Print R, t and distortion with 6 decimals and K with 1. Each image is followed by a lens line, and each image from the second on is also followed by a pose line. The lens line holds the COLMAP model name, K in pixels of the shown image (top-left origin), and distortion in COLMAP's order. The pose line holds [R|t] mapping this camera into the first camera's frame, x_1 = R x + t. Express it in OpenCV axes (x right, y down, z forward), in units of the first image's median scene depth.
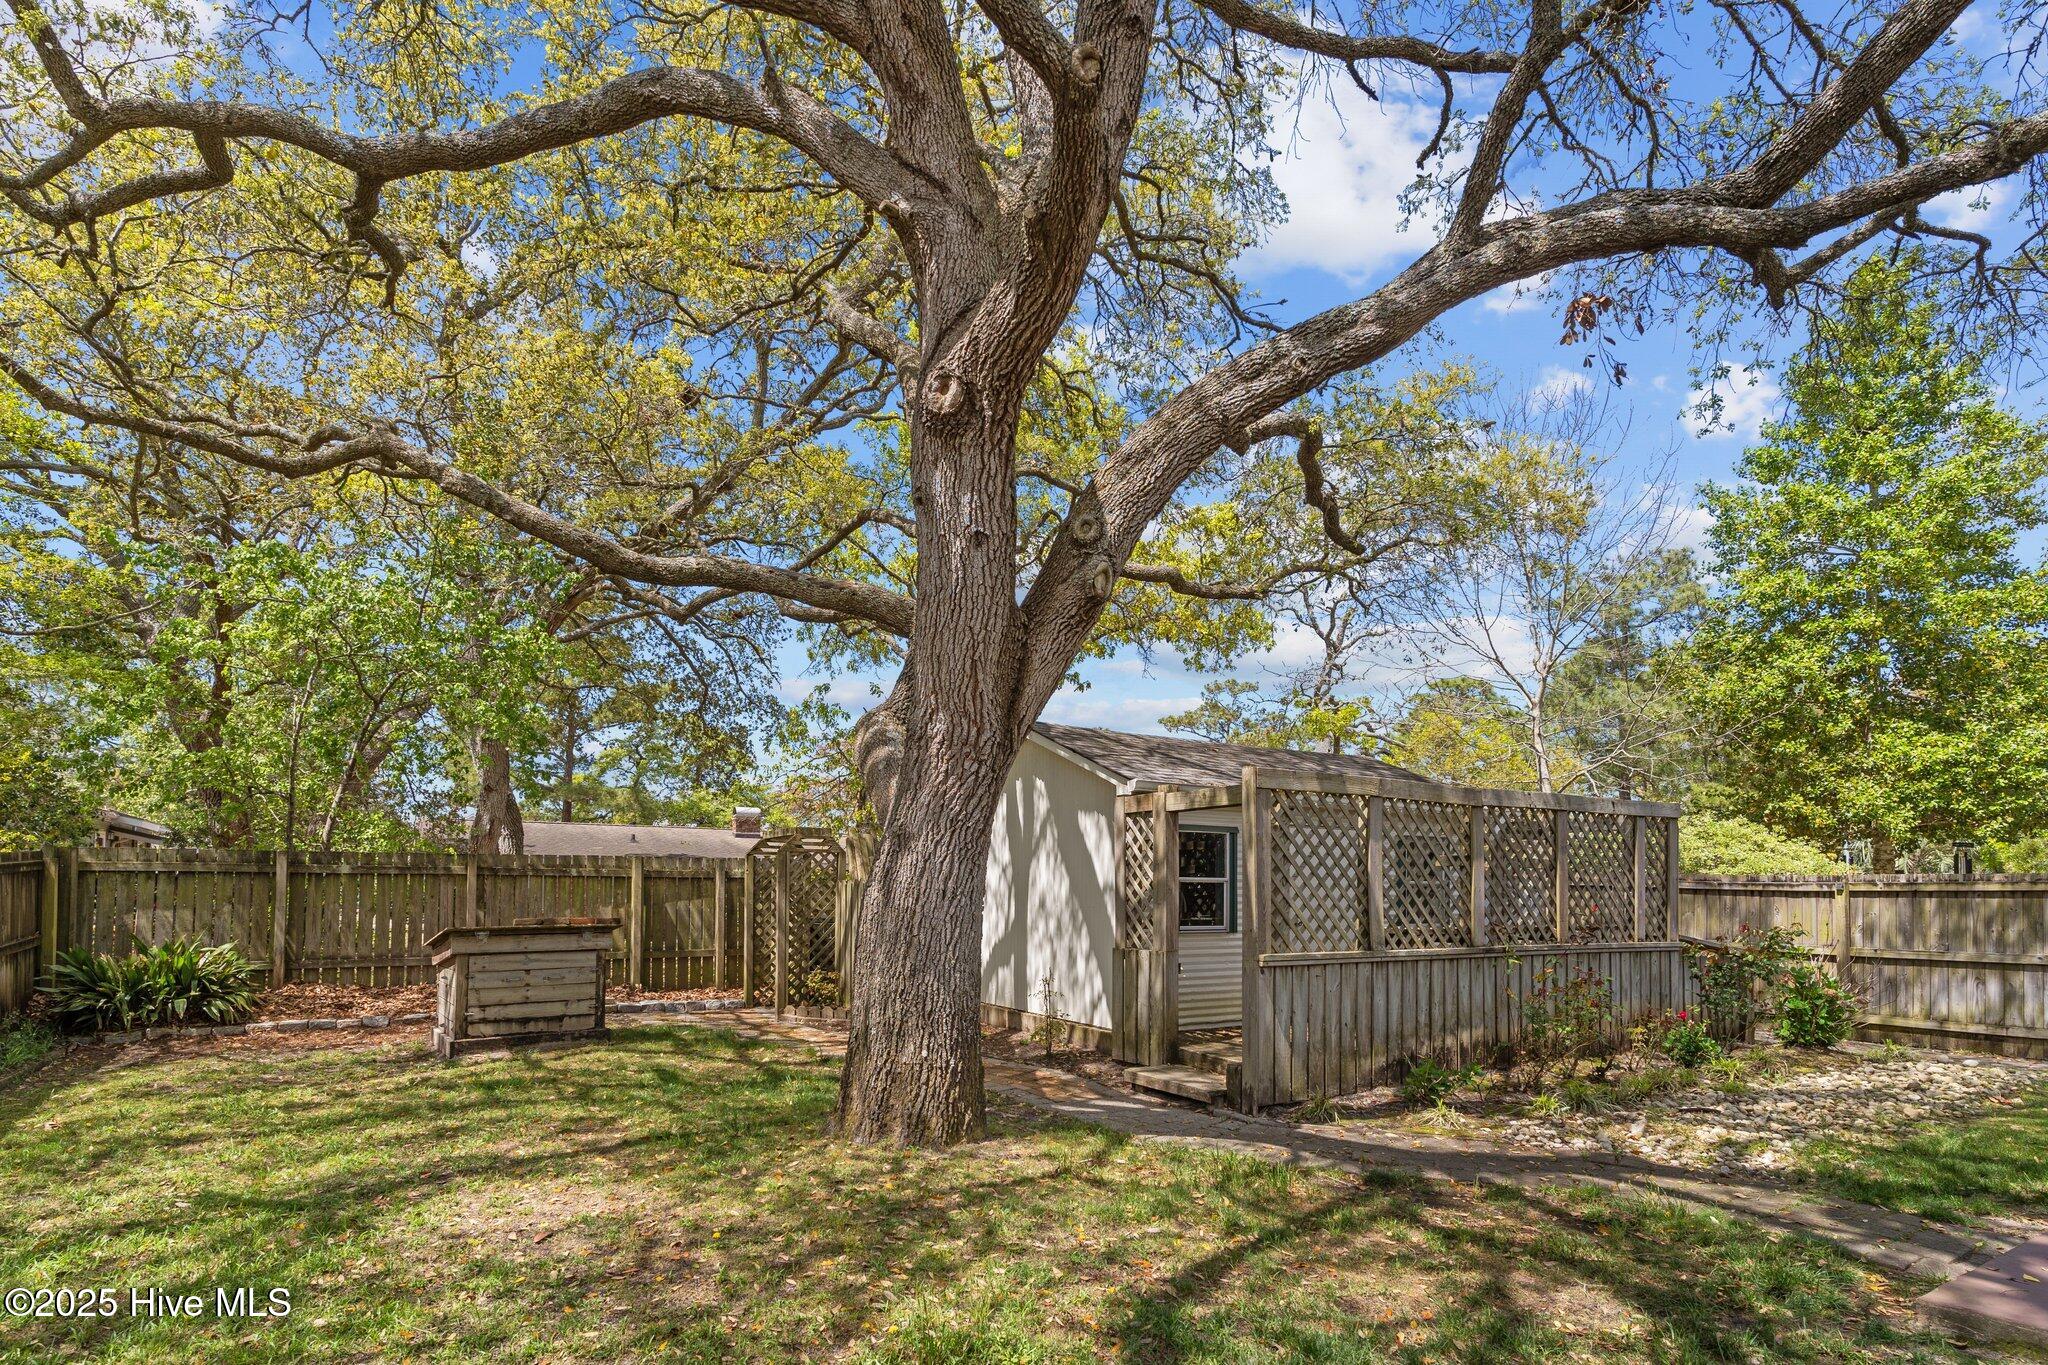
lens RADIAL K [[1053.4, 0, 1025.1], [0, 1053.4, 882.1], [0, 0, 1]] dist [-0.000701, -0.000191]
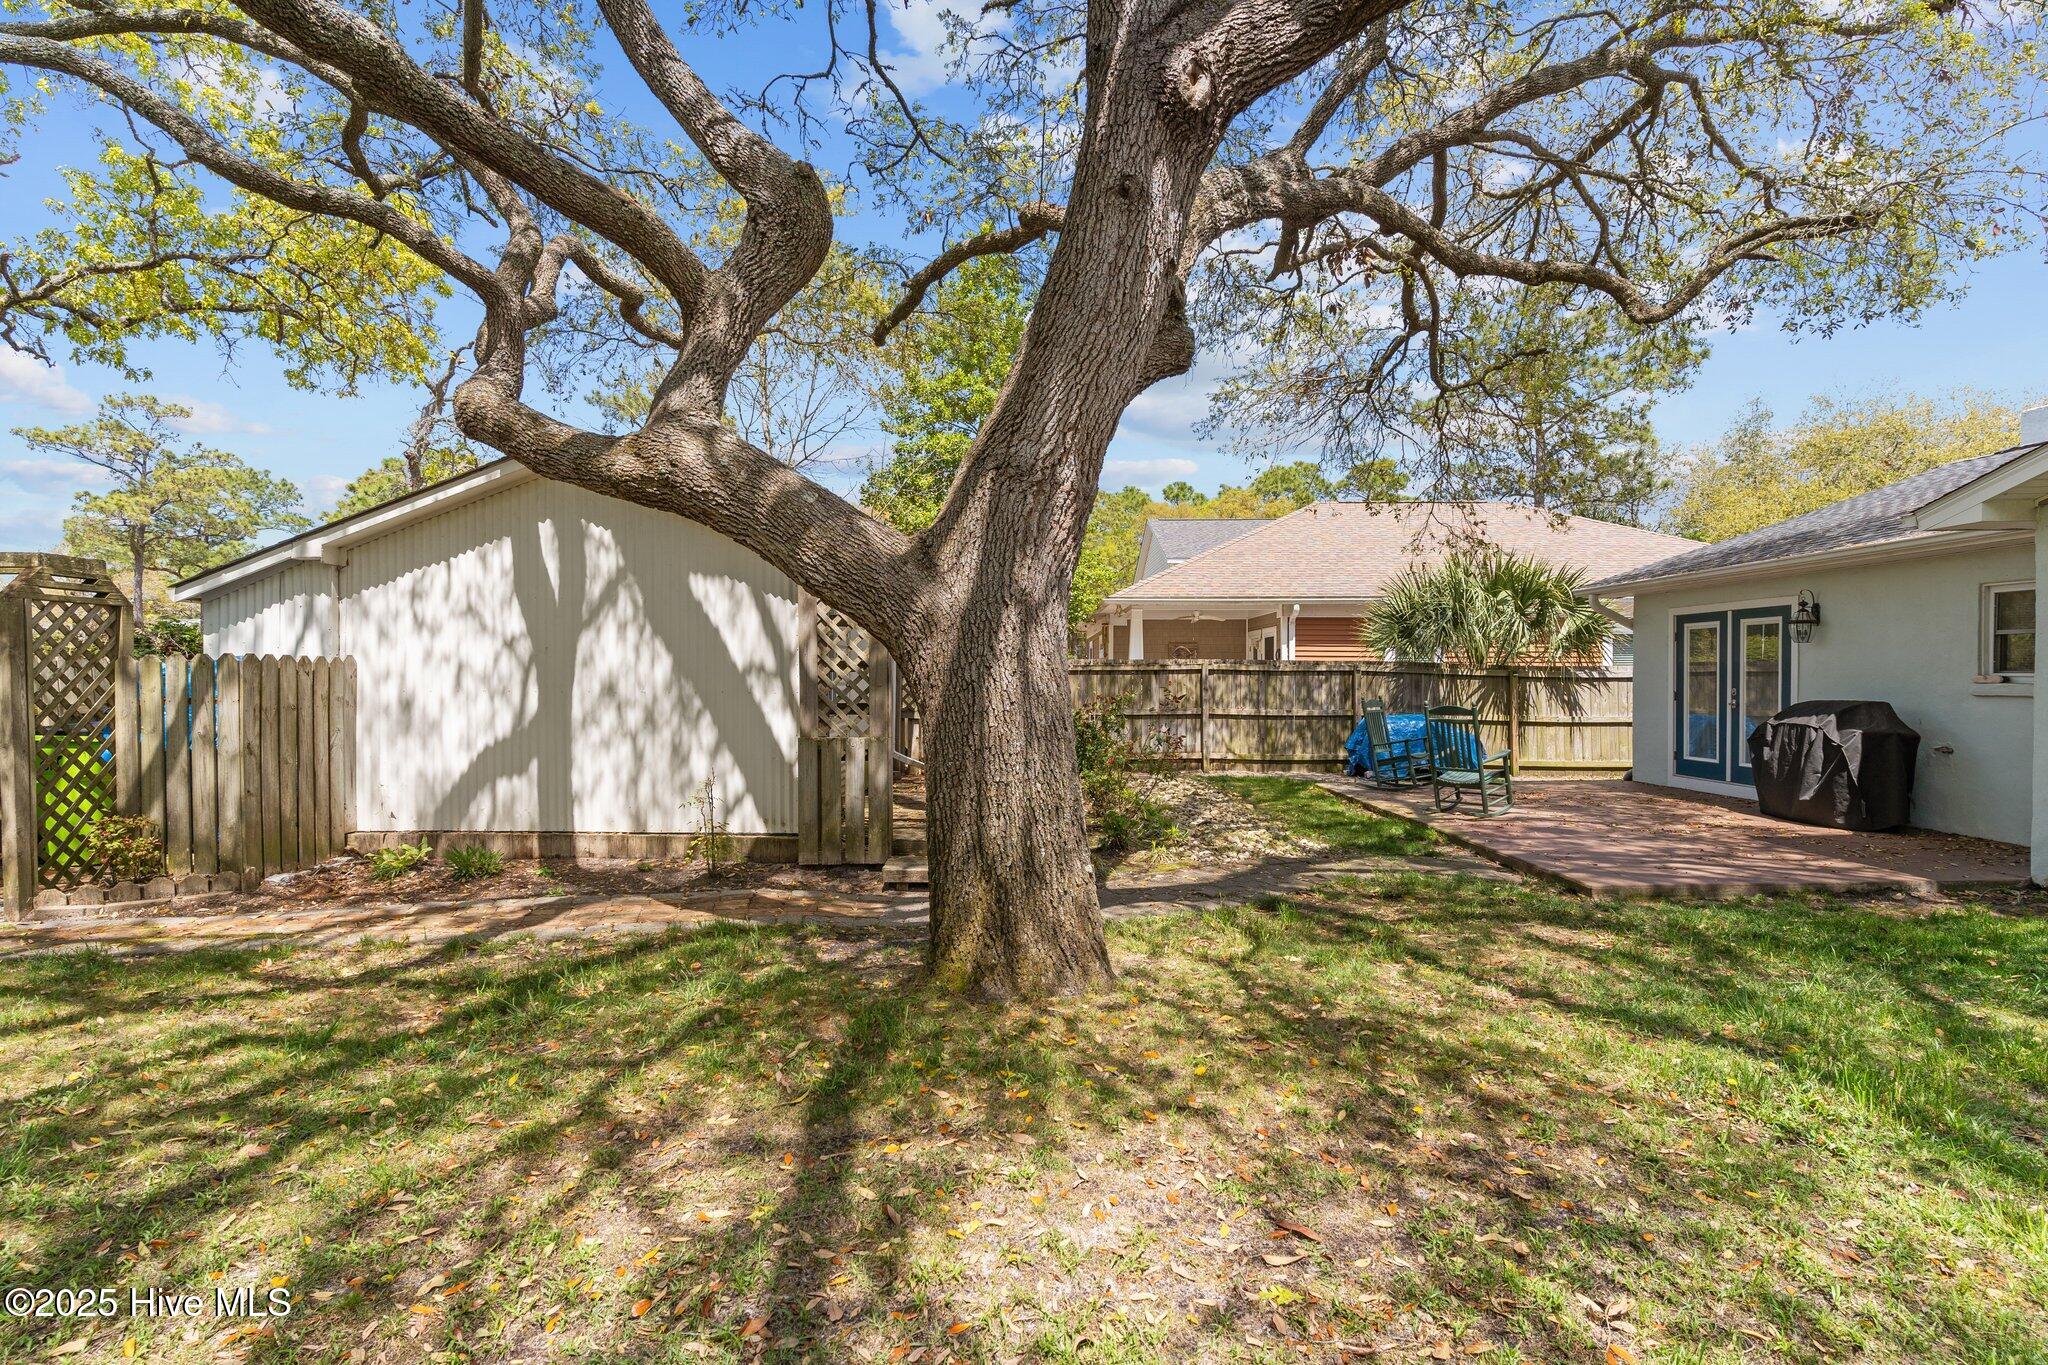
lens RADIAL K [[985.0, 0, 1022.7], [0, 985.0, 698.2], [0, 0, 1]] dist [0.001917, -0.001027]
pose [[0.515282, -0.025747, 0.856634, -0.455275], [-0.005475, 0.999429, 0.033332, 0.001464], [-0.857003, -0.021865, 0.514847, 0.374474]]
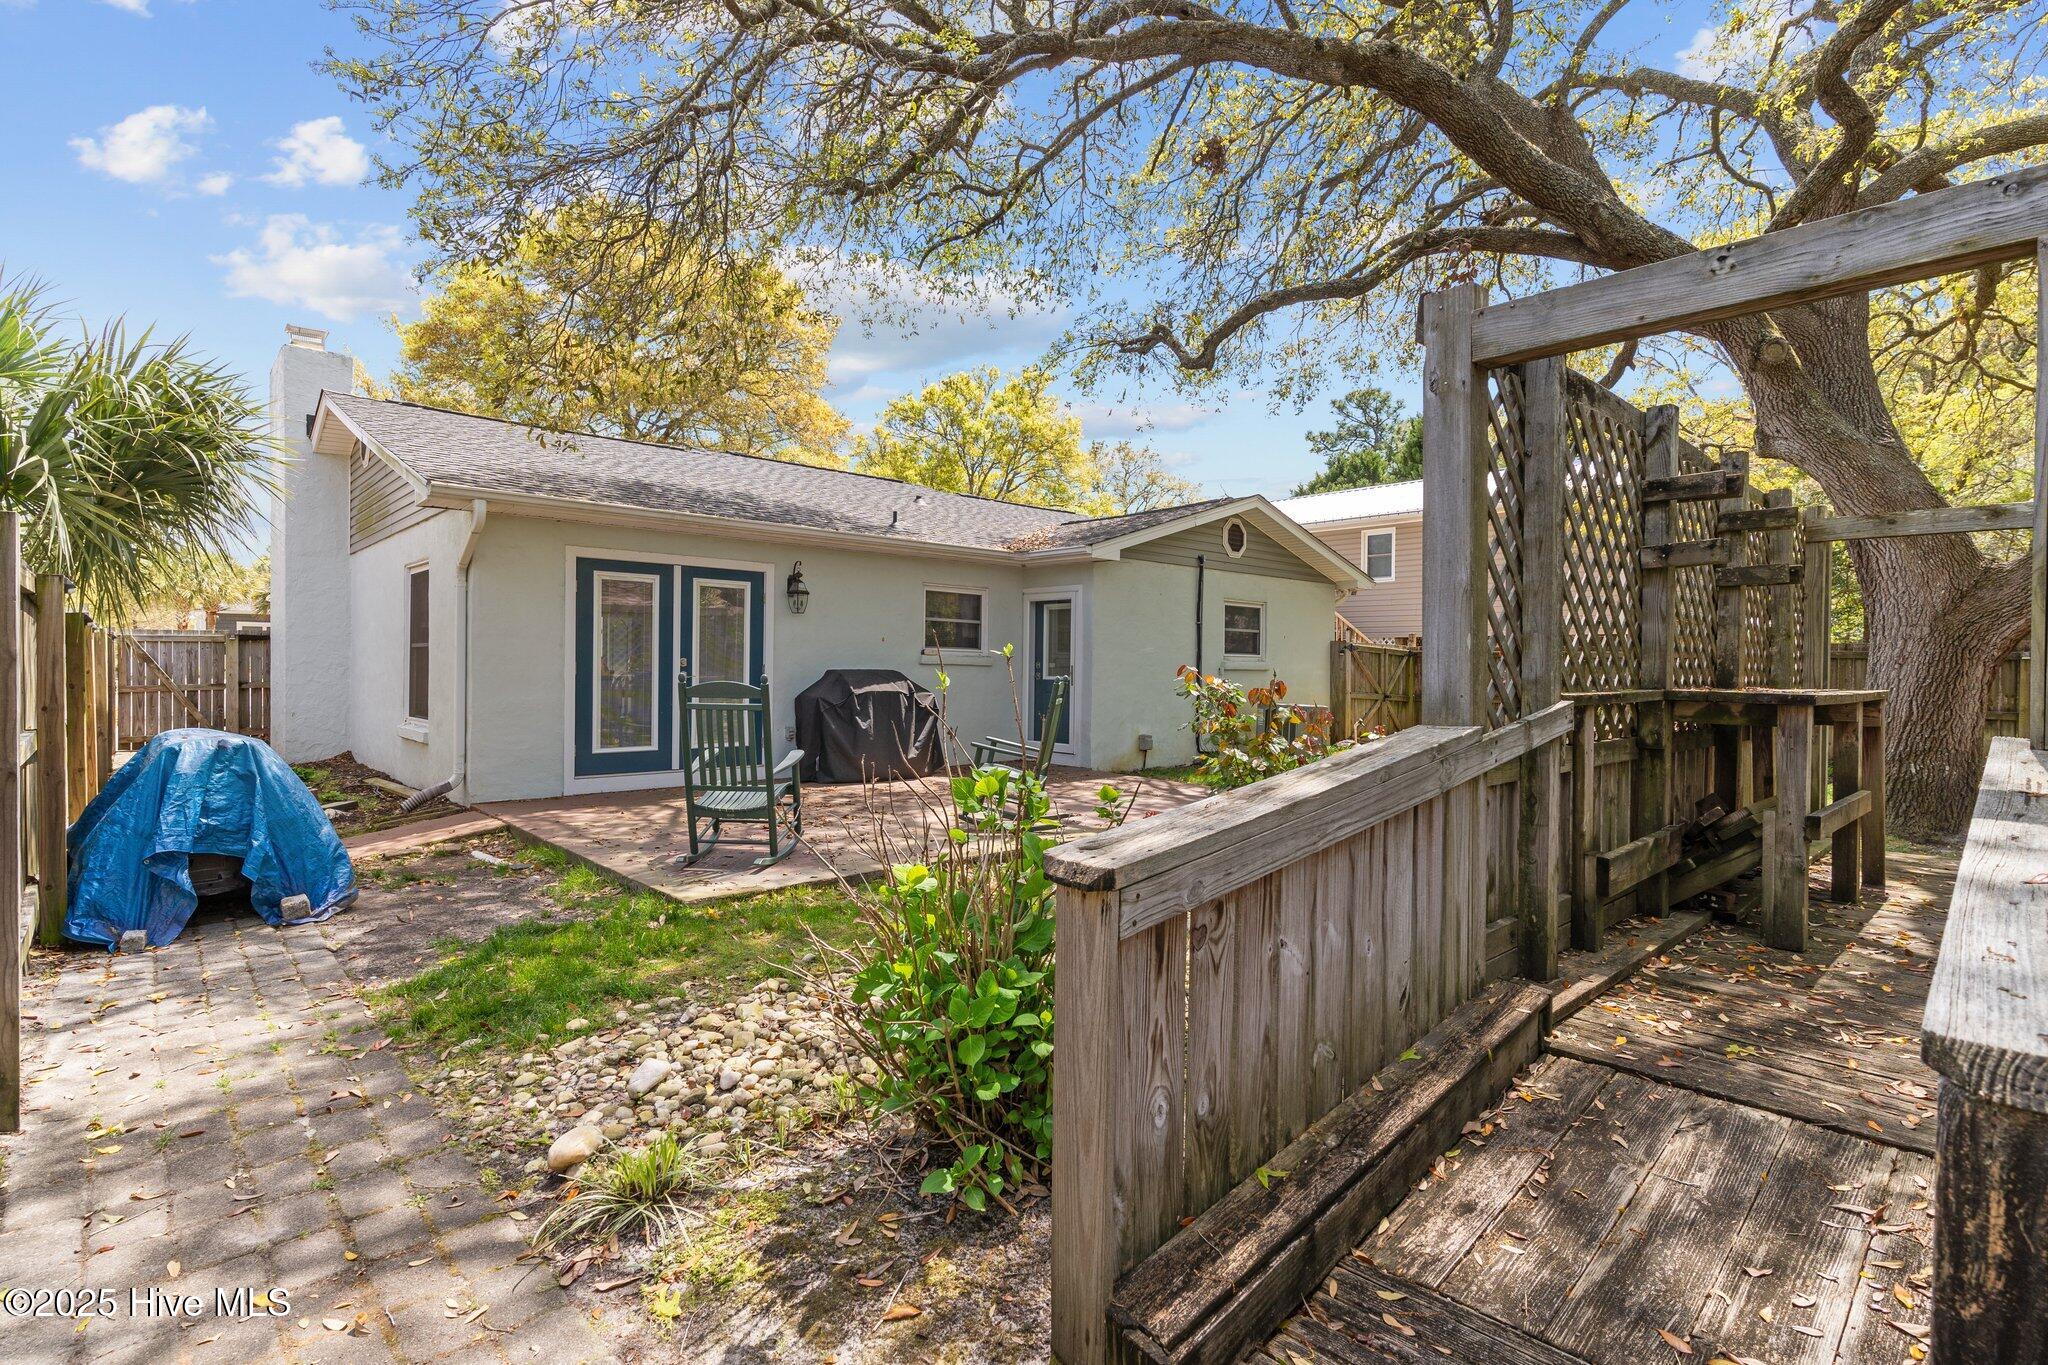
lens RADIAL K [[1008.2, 0, 1026.7], [0, 1008.2, 675.3], [0, 0, 1]] dist [0.002820, -0.000401]
pose [[-0.978408, -0.010236, -0.206431, 0.782663], [-0.007838, 0.999892, -0.012432, 0.048503], [0.206536, -0.010546, -0.978382, 1.265389]]
